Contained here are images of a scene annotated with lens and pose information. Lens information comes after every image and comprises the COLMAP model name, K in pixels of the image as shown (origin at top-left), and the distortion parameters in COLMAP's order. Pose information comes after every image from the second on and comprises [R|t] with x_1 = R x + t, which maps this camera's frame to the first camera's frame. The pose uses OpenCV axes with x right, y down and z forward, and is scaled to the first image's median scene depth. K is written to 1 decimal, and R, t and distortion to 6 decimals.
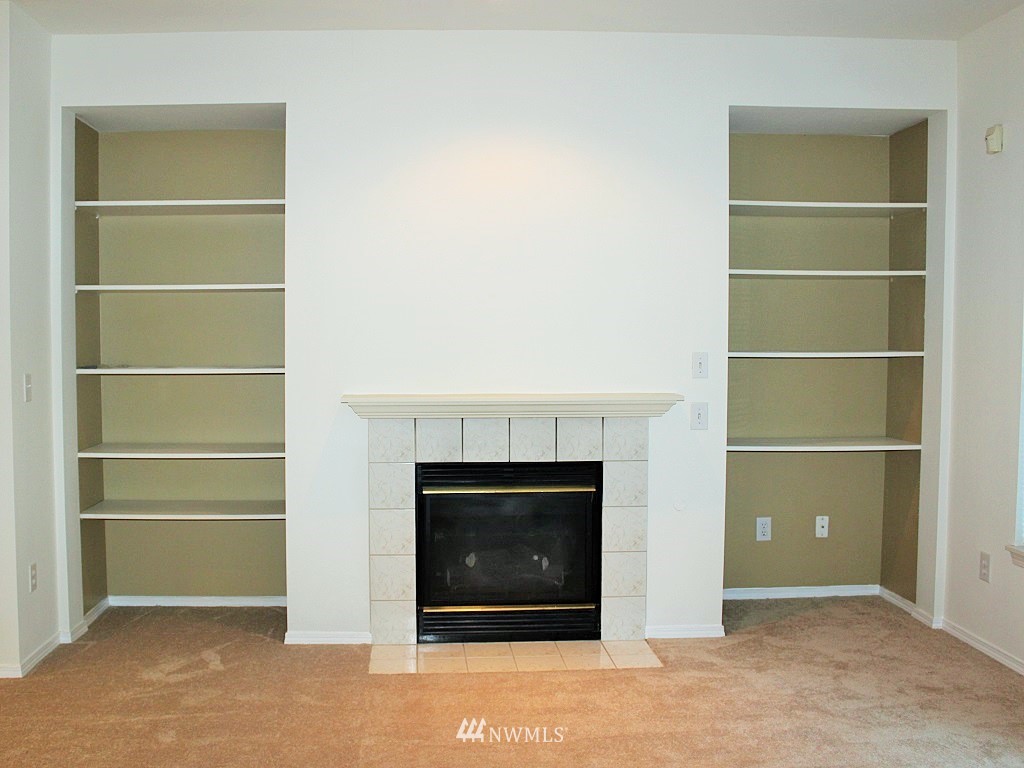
lens RADIAL K [[1062.0, 0, 509.3], [0, 1062.0, 365.0], [0, 0, 1]] dist [-0.096569, 0.001597]
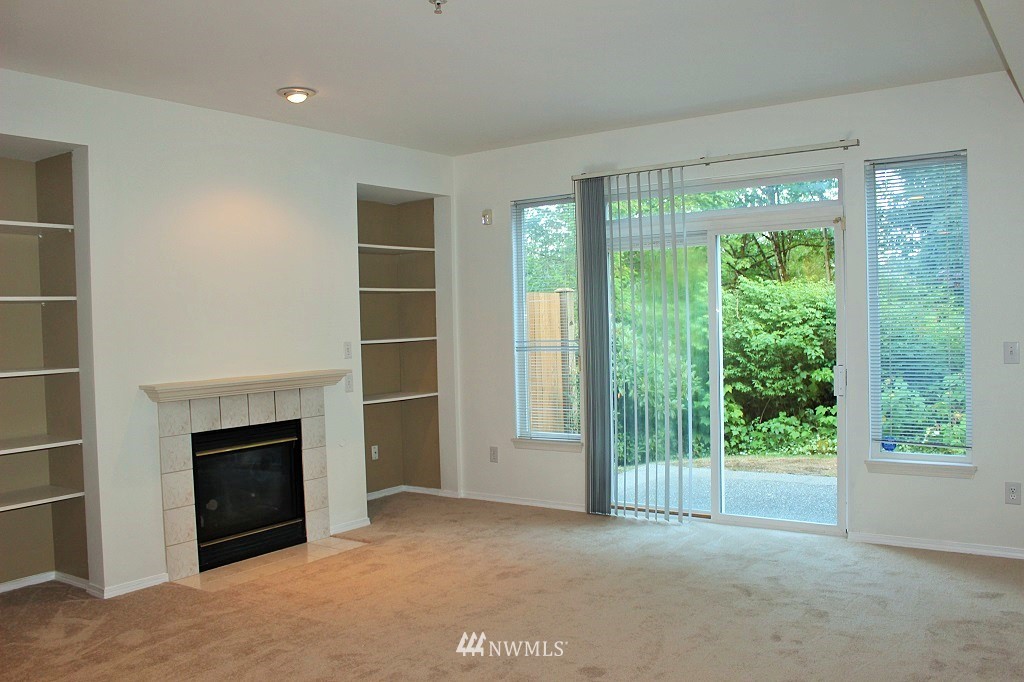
lens RADIAL K [[879.2, 0, 537.6], [0, 879.2, 340.2], [0, 0, 1]] dist [-0.149169, 0.192739]
pose [[0.606646, -0.036249, 0.794145, -0.660775], [0.067899, 0.997672, -0.006328, 0.012960], [-0.792067, 0.057760, 0.607696, 0.009881]]
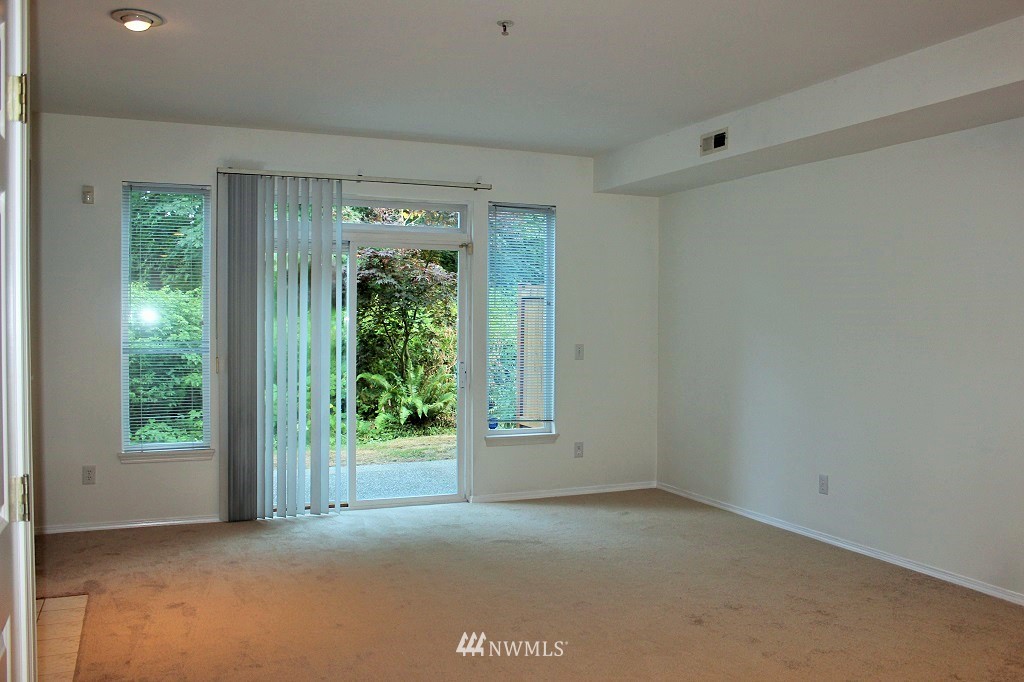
lens RADIAL K [[879.2, 0, 537.6], [0, 879.2, 340.2], [0, 0, 1]] dist [-0.149169, 0.192739]
pose [[-0.352739, -0.024613, 0.935398, -0.896215], [0.040614, 0.998309, 0.041584, -0.026343], [-0.934840, 0.052658, -0.351143, 0.788226]]
